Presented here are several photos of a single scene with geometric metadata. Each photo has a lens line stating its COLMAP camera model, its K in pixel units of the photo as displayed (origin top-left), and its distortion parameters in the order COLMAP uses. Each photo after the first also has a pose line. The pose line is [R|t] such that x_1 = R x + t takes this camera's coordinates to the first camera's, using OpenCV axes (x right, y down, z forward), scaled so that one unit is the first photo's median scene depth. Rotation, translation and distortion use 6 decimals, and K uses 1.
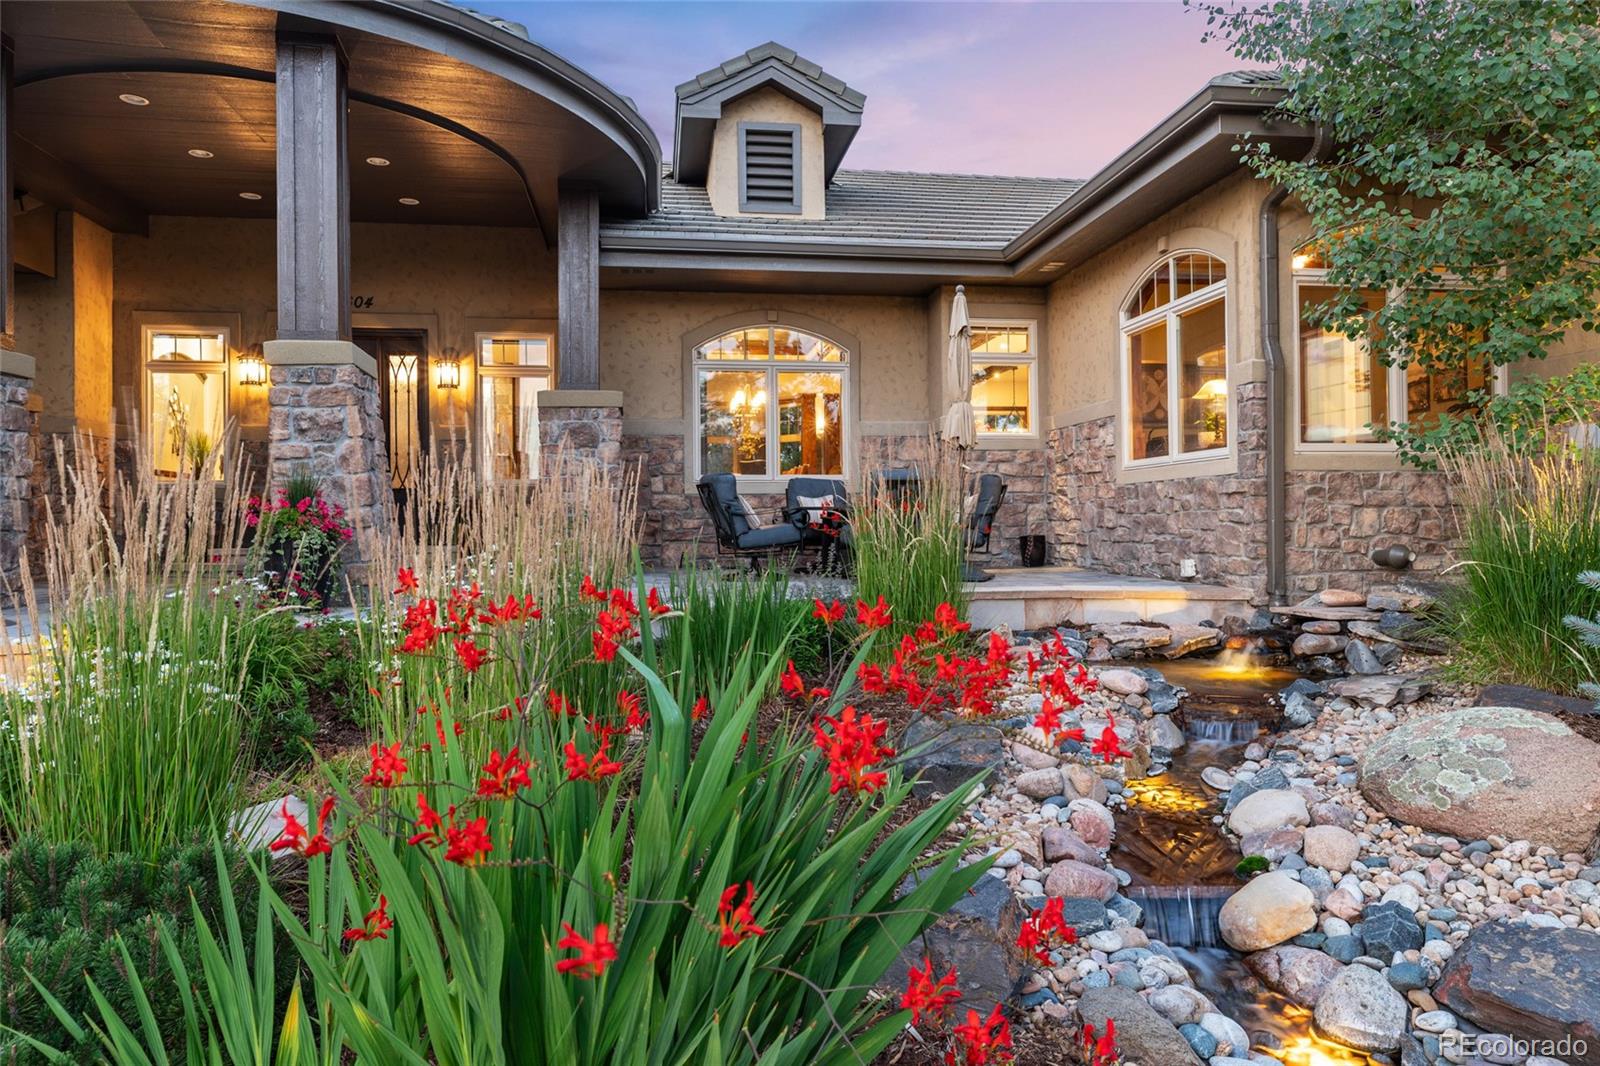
lens RADIAL K [[983.6, 0, 800.0], [0, 983.6, 533.0], [0, 0, 1]] dist [0.007003, -0.001124]
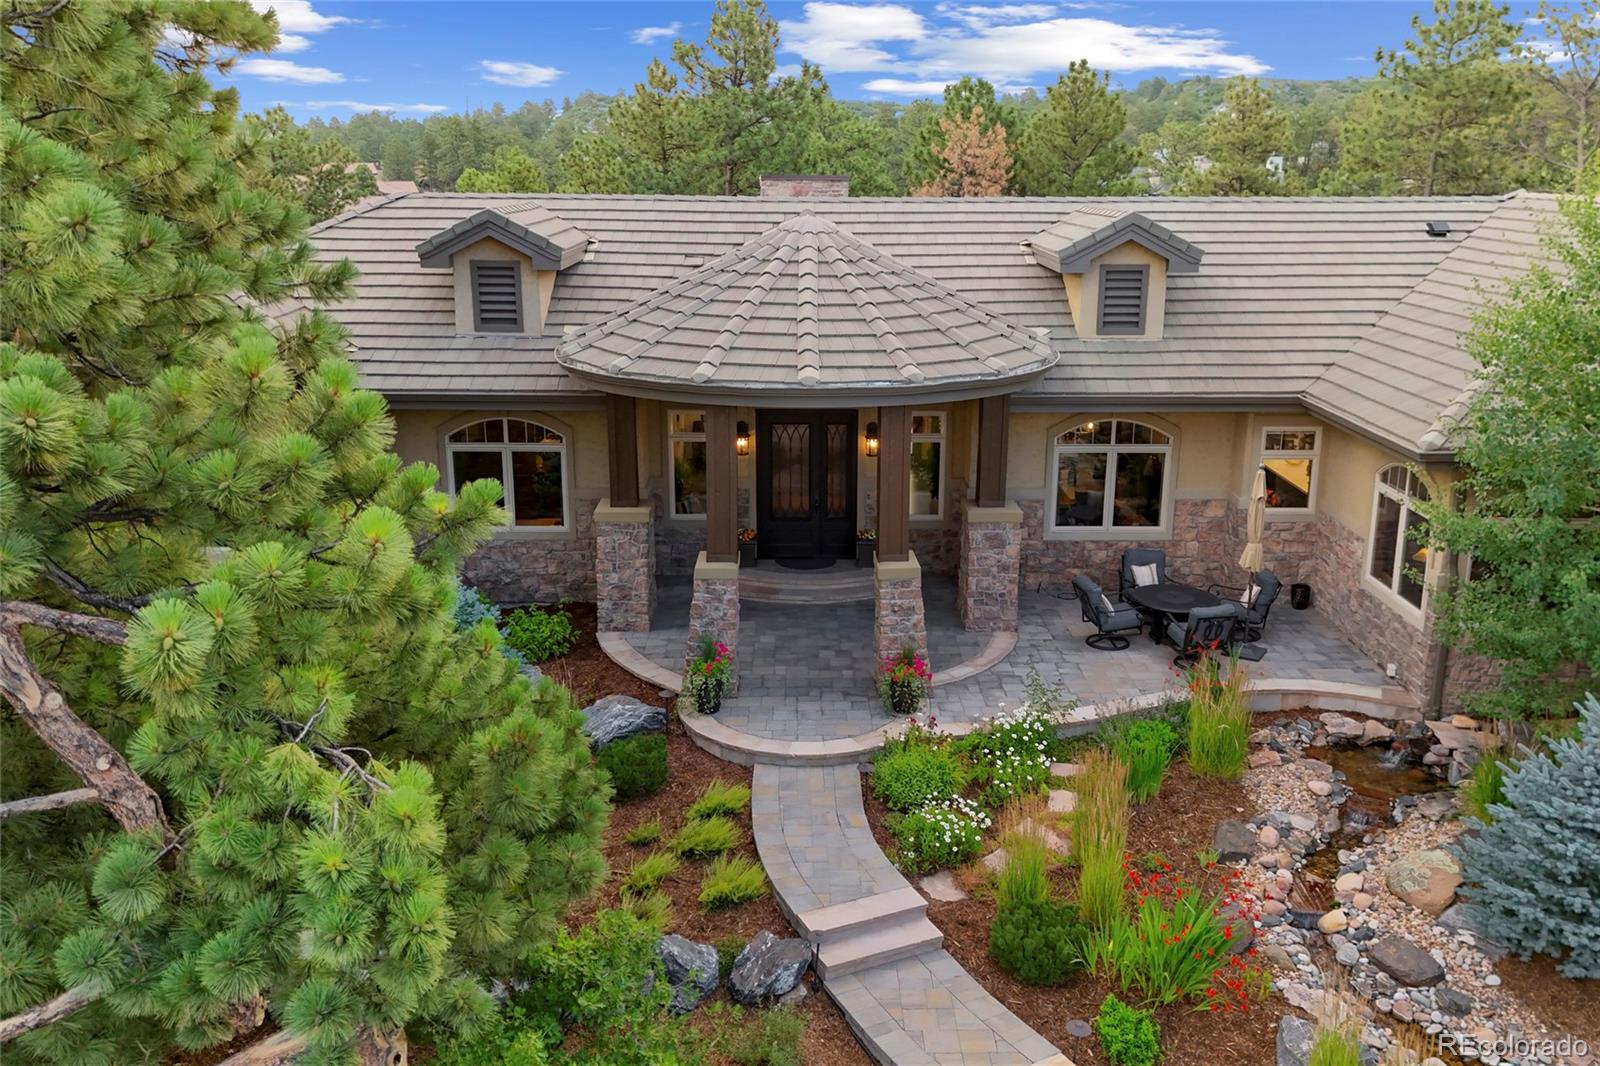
lens RADIAL K [[1310.1, 0, 800.0], [0, 1310.1, 533.0], [0, 0, 1]] dist [-0.007643, -0.005805]
pose [[0.987598, 0.049899, -0.148865, -0.262131], [-0.010619, 0.967210, 0.253757, -0.742857], [0.156646, -0.249029, 0.955744, -1.180867]]
